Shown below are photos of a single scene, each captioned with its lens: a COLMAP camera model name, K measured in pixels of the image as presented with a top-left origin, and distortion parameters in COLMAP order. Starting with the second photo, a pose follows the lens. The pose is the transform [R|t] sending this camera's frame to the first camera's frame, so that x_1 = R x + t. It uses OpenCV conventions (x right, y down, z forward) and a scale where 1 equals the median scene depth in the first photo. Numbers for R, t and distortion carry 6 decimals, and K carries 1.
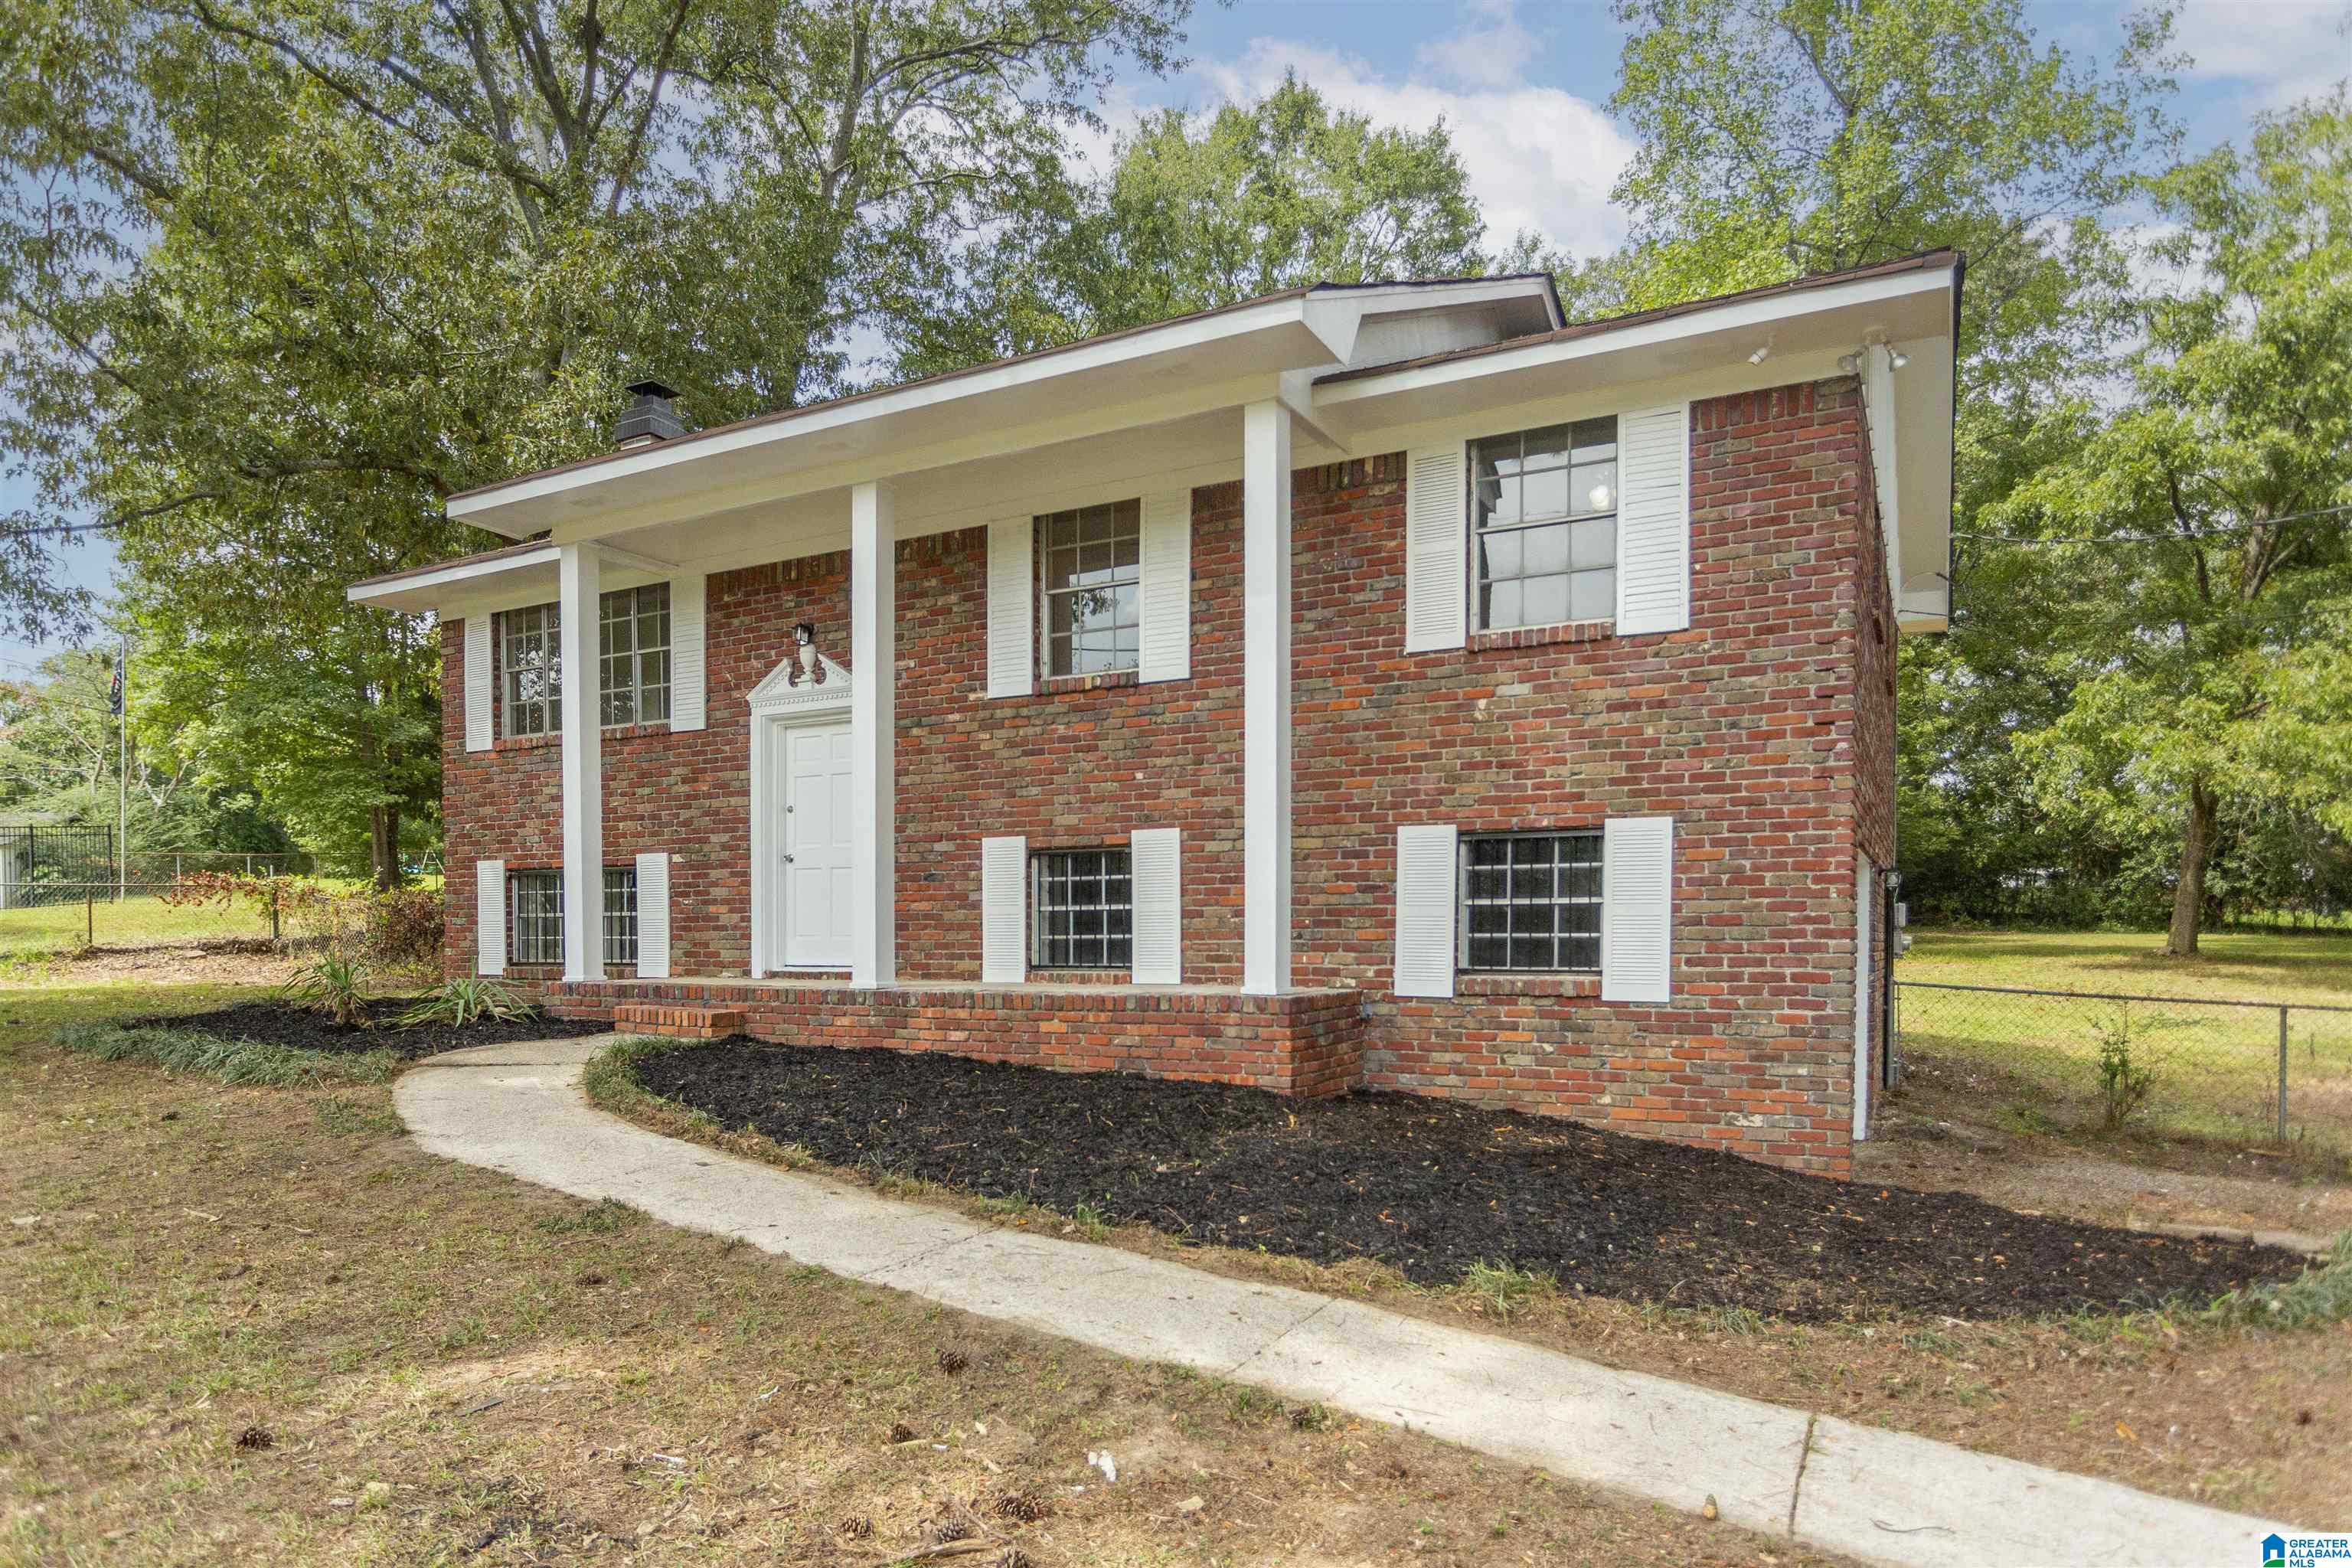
lens RADIAL K [[1377.8, 0, 1165.6], [0, 1377.8, 991.7], [0, 0, 1]] dist [-0.006510, 0.003803]
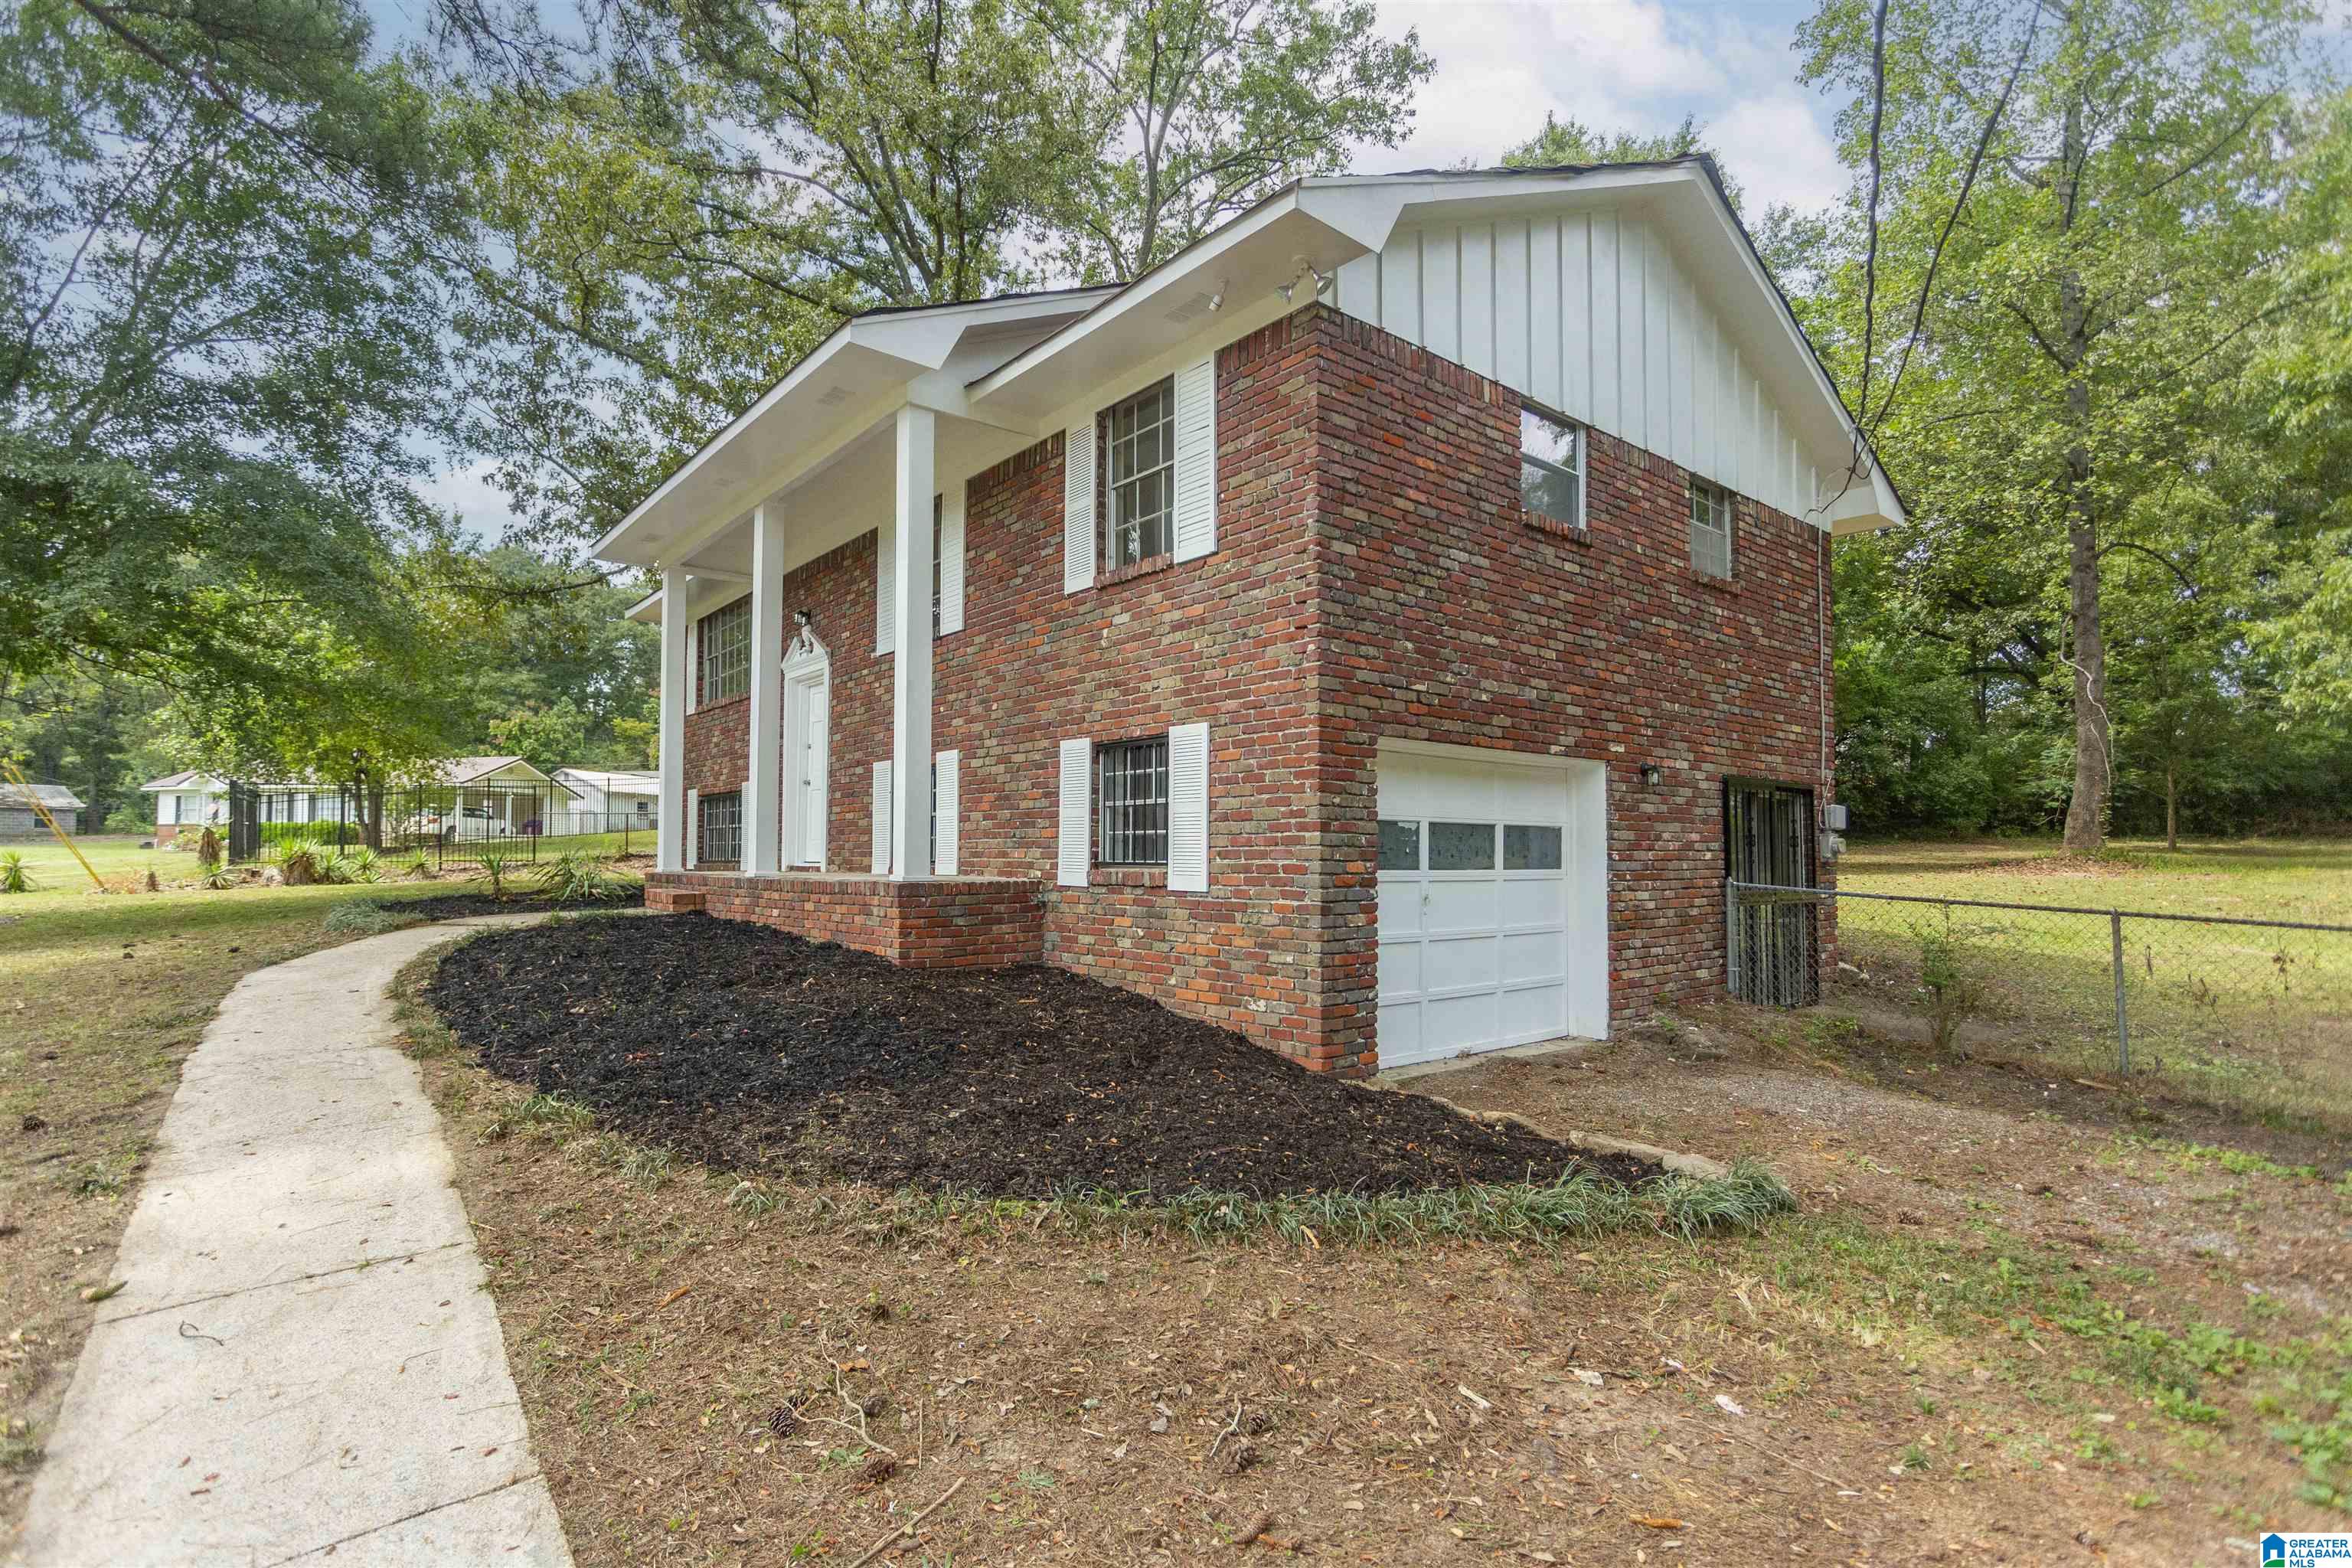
lens RADIAL K [[1111.2, 0, 1190.8], [0, 1111.2, 825.4], [0, 0, 1]] dist [0.003670, -0.001093]
pose [[0.931246, -0.008363, -0.364295, 0.646936], [-0.015286, 0.997960, -0.061984, 0.009337], [0.364070, 0.063291, 0.929219, 0.170807]]
